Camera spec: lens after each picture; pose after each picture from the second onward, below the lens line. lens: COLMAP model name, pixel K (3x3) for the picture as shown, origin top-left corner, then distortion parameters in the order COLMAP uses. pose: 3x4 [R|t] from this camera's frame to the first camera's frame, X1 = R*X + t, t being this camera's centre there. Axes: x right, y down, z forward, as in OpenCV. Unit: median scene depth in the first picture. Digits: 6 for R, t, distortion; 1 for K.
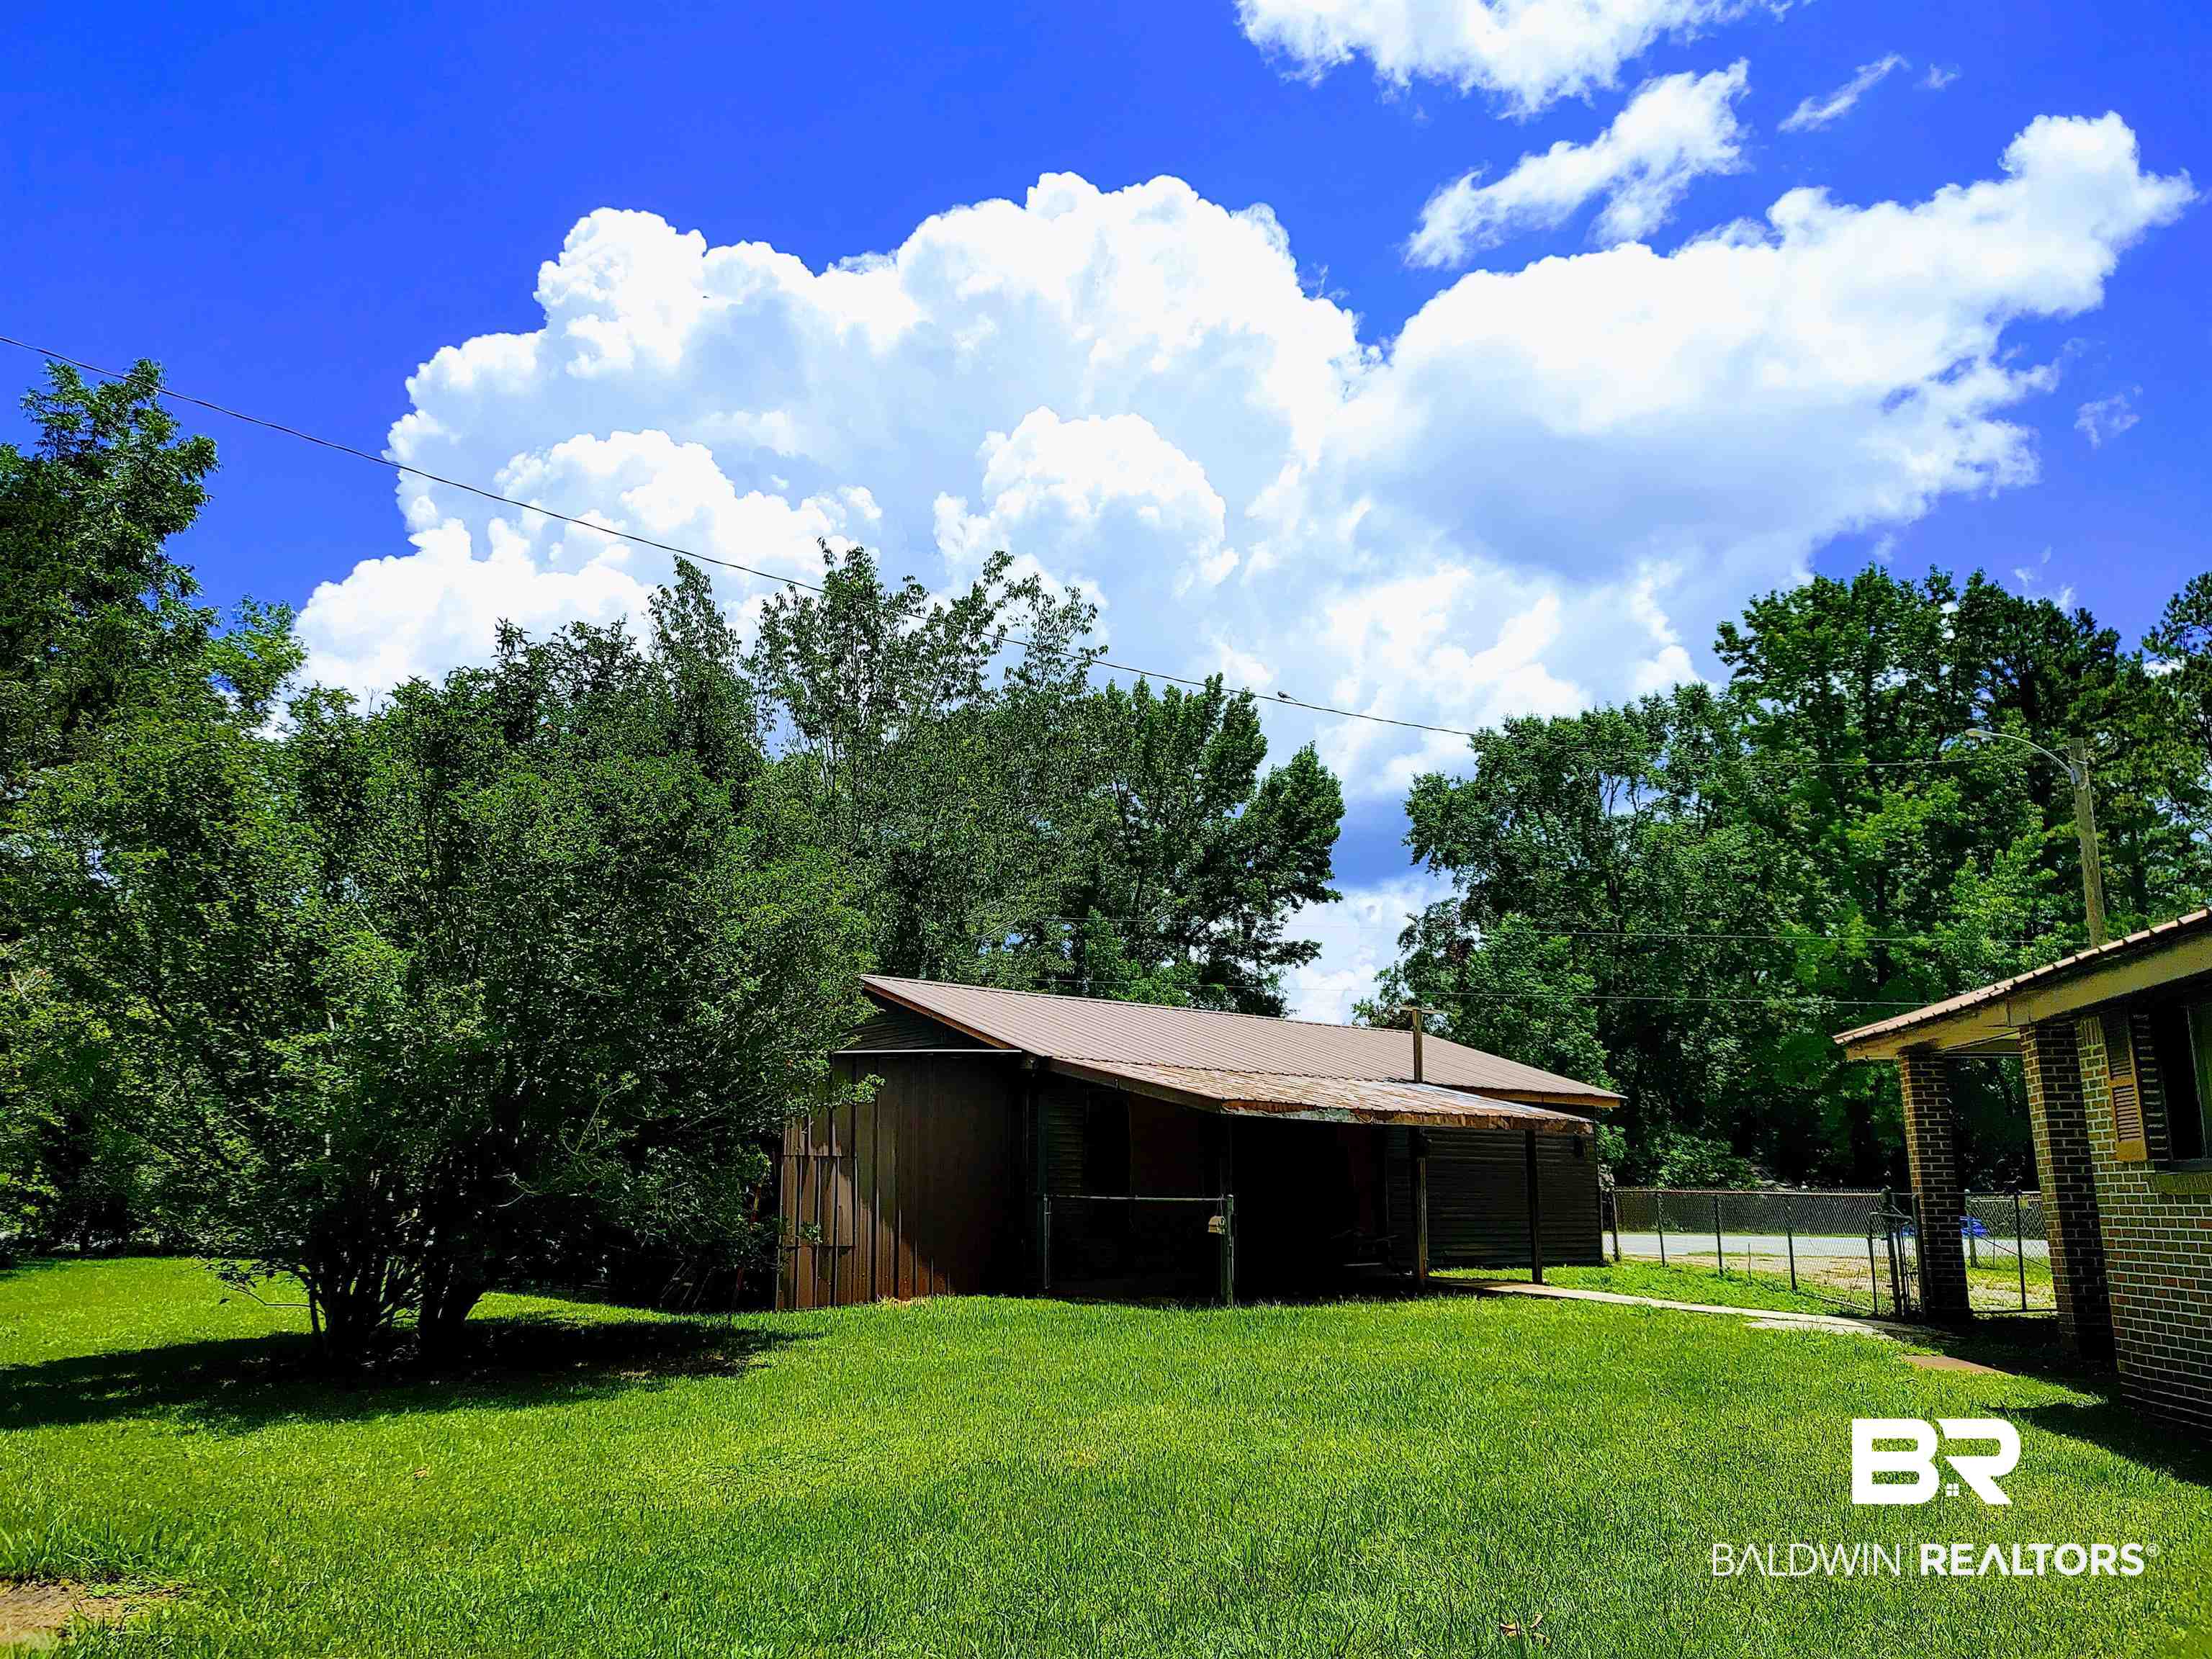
lens RADIAL K [[1655.0, 0, 1103.5], [0, 1655.0, 852.9], [0, 0, 1]] dist [0.021869, 0.003623]
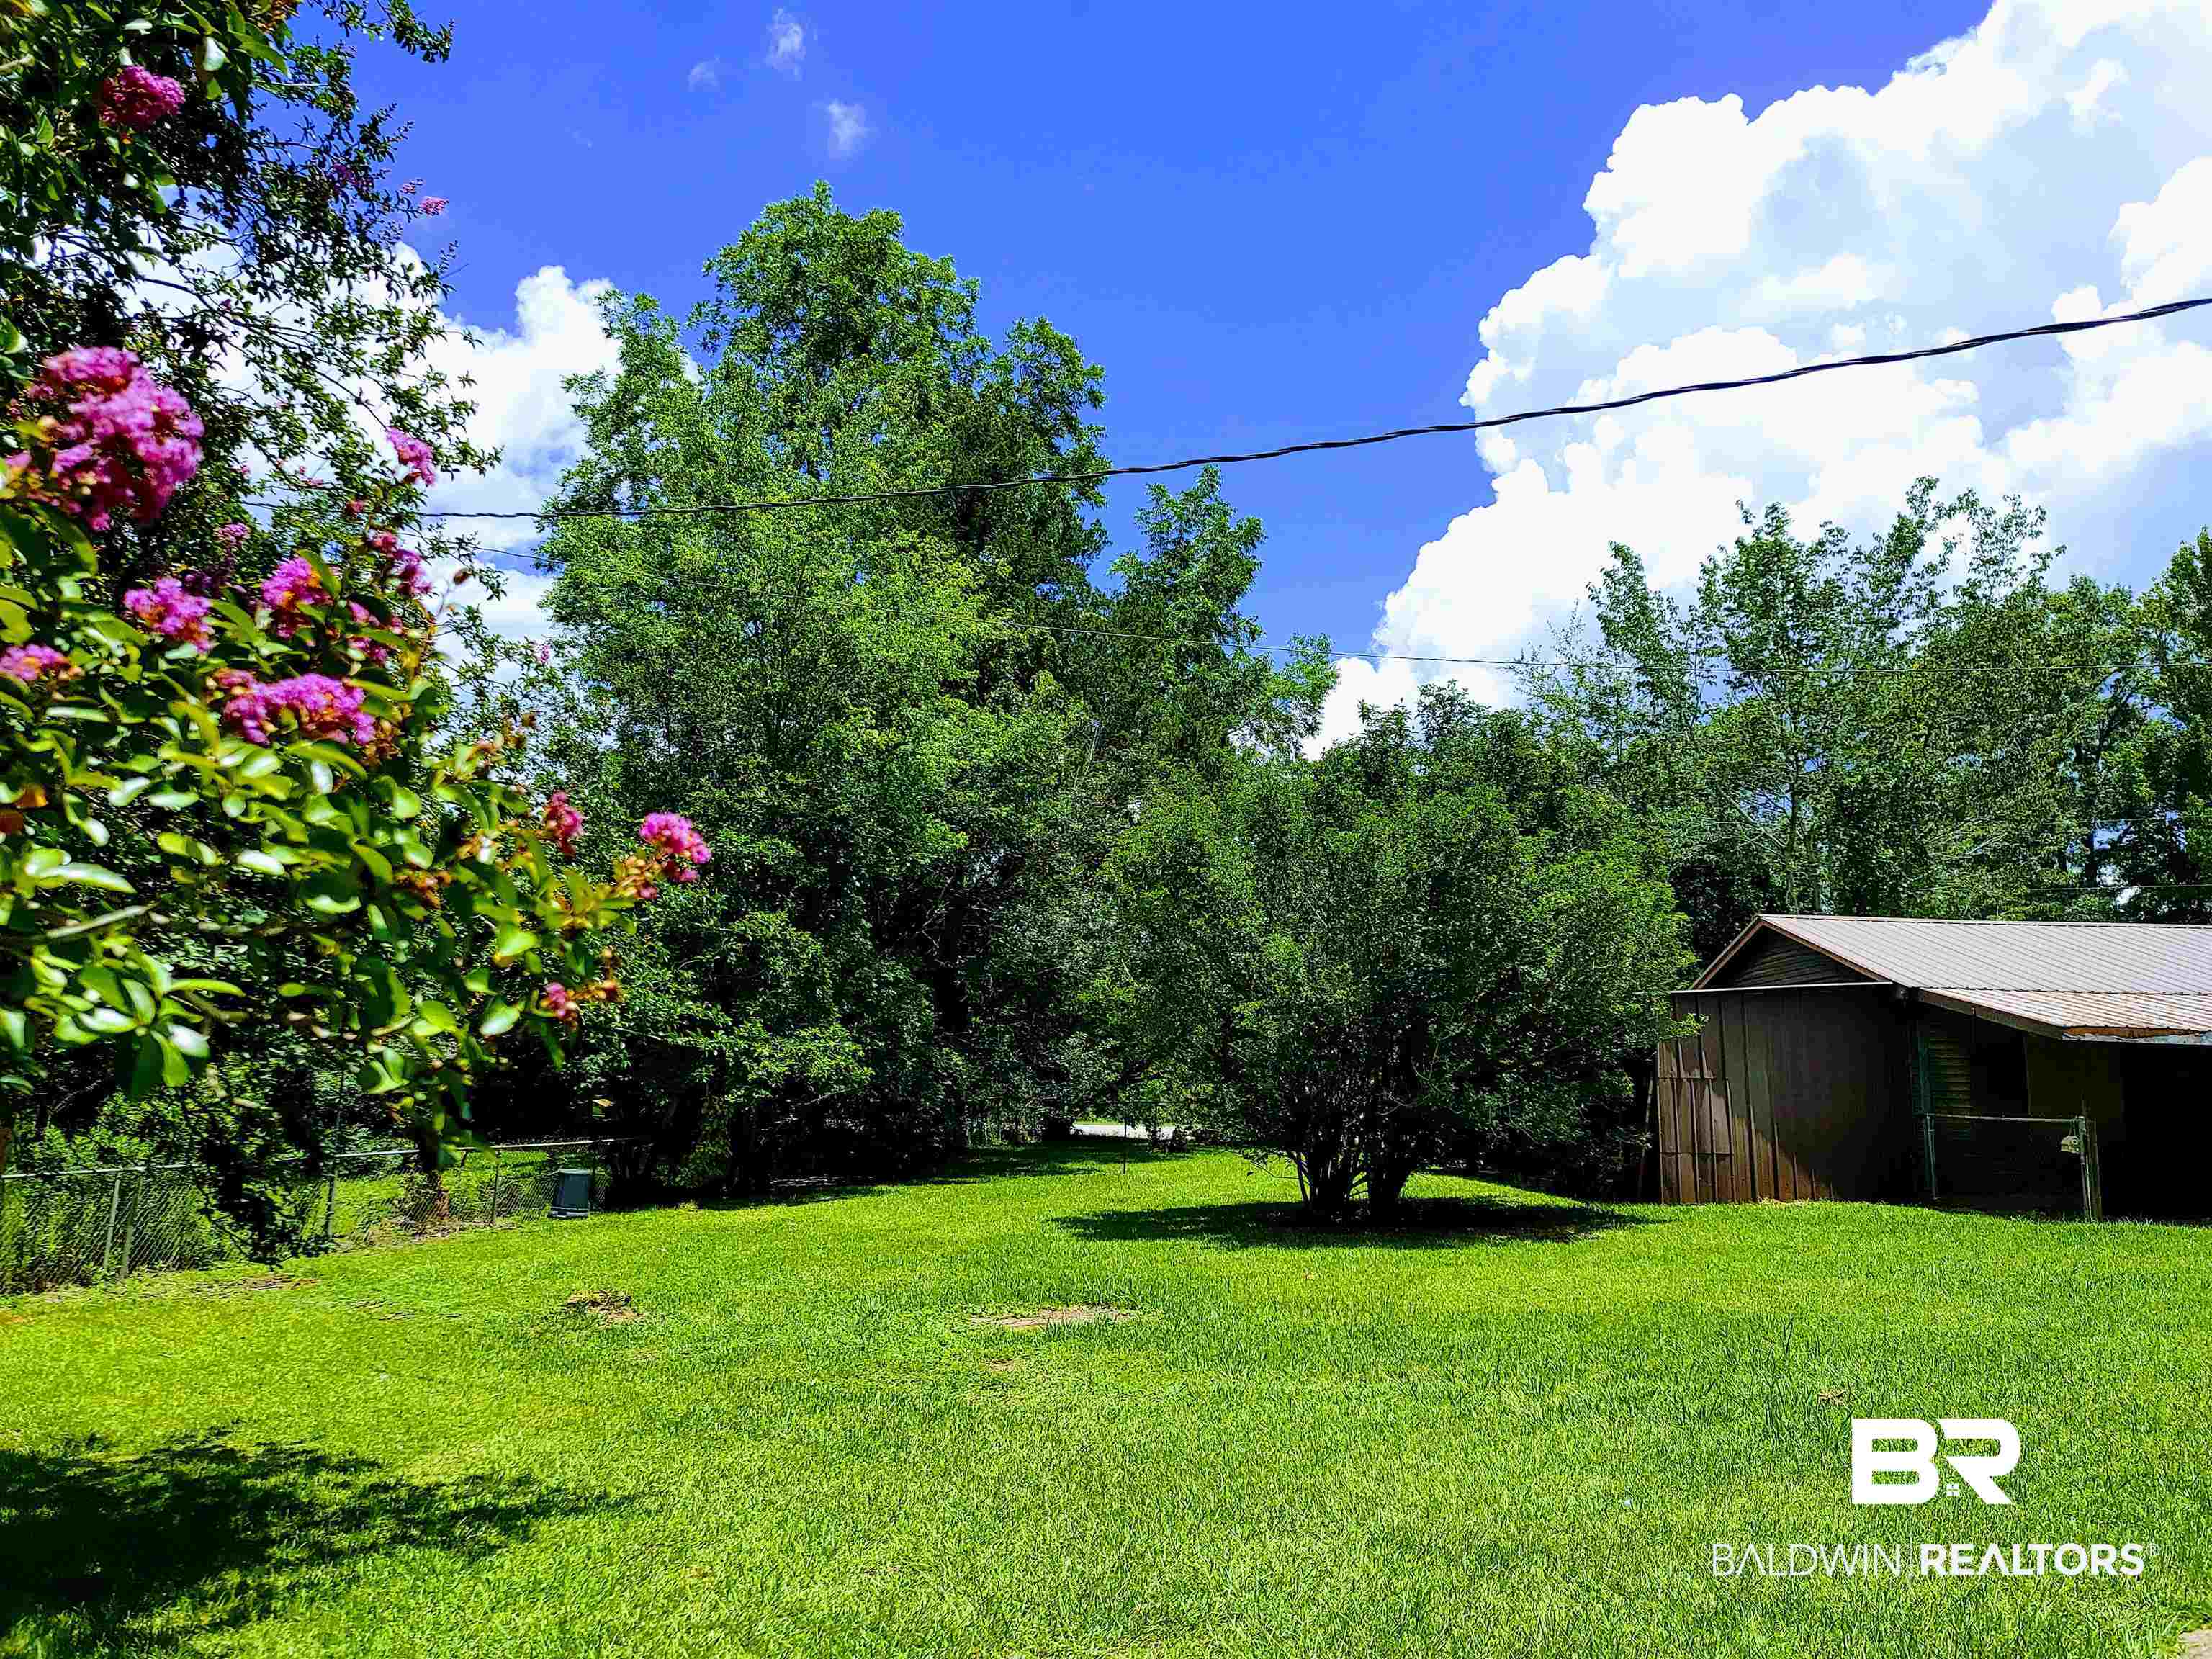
lens RADIAL K [[1655.0, 0, 1103.5], [0, 1655.0, 852.9], [0, 0, 1]] dist [0.021869, 0.003623]
pose [[0.792559, -0.082061, -0.604248, 0.206701], [0.112262, 0.993602, 0.012310, -0.037000], [0.599372, -0.077591, 0.796701, -0.176986]]
